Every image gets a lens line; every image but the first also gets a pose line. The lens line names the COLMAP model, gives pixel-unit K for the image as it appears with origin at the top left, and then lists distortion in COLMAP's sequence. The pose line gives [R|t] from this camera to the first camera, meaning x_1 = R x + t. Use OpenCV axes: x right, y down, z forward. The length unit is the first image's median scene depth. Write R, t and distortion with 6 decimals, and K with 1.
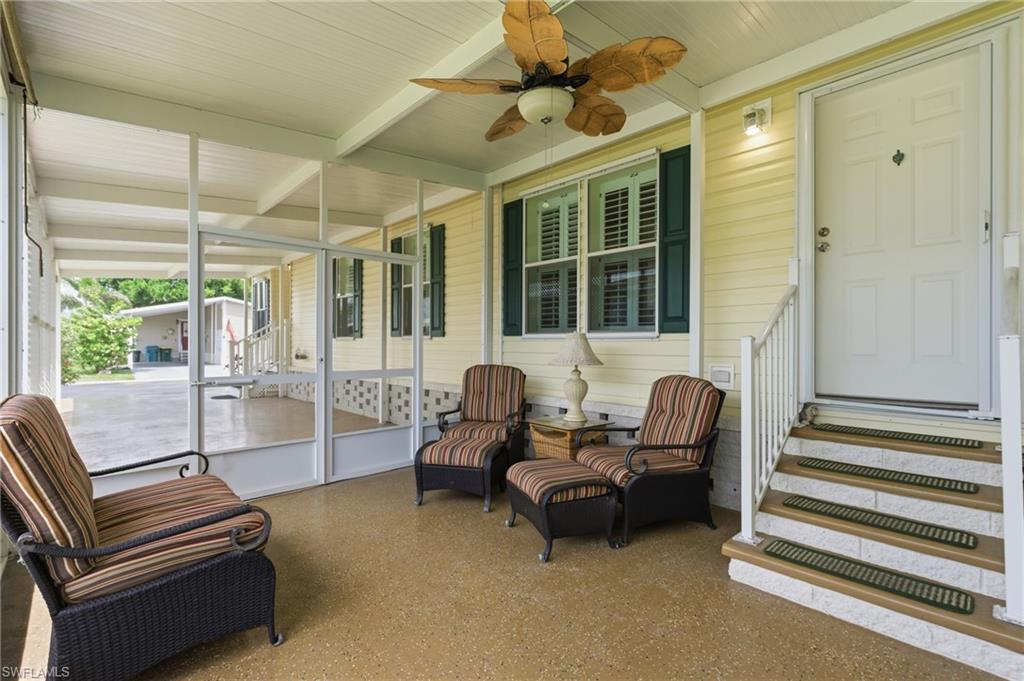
lens RADIAL K [[463.8, 0, 515.2], [0, 463.8, 346.1], [0, 0, 1]] dist [0.001151, 0.000774]
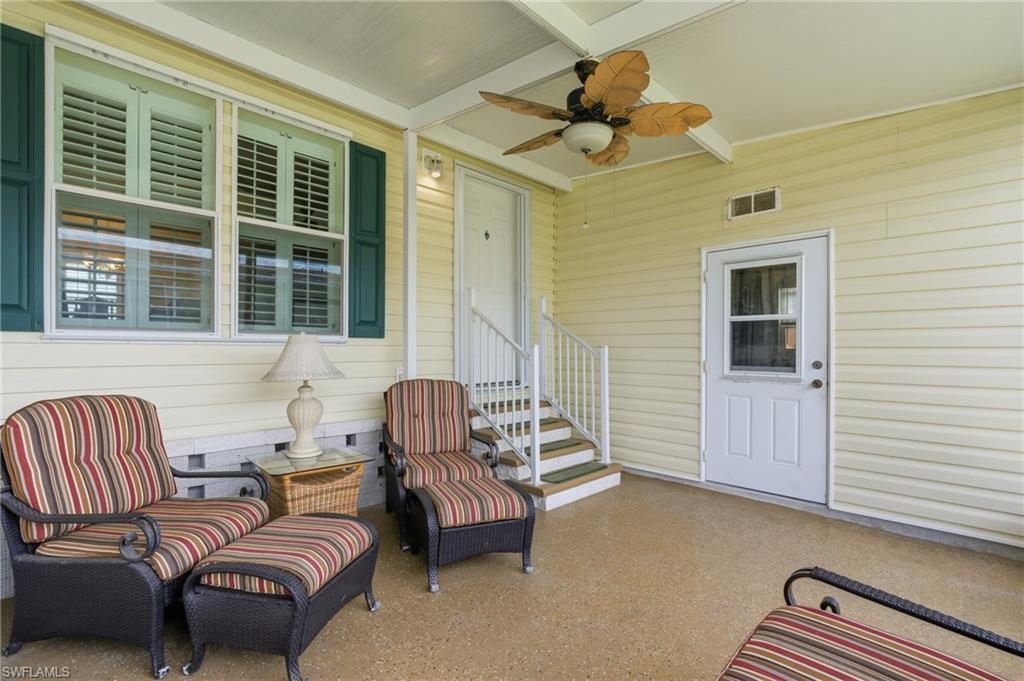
lens RADIAL K [[463.8, 0, 515.2], [0, 463.8, 346.1], [0, 0, 1]] dist [0.001151, 0.000774]
pose [[-0.037503, 0.002071, 0.999294, -0.544963], [-0.000246, 0.999998, -0.002081, -0.007520], [-0.999296, -0.000324, -0.037502, 0.628341]]
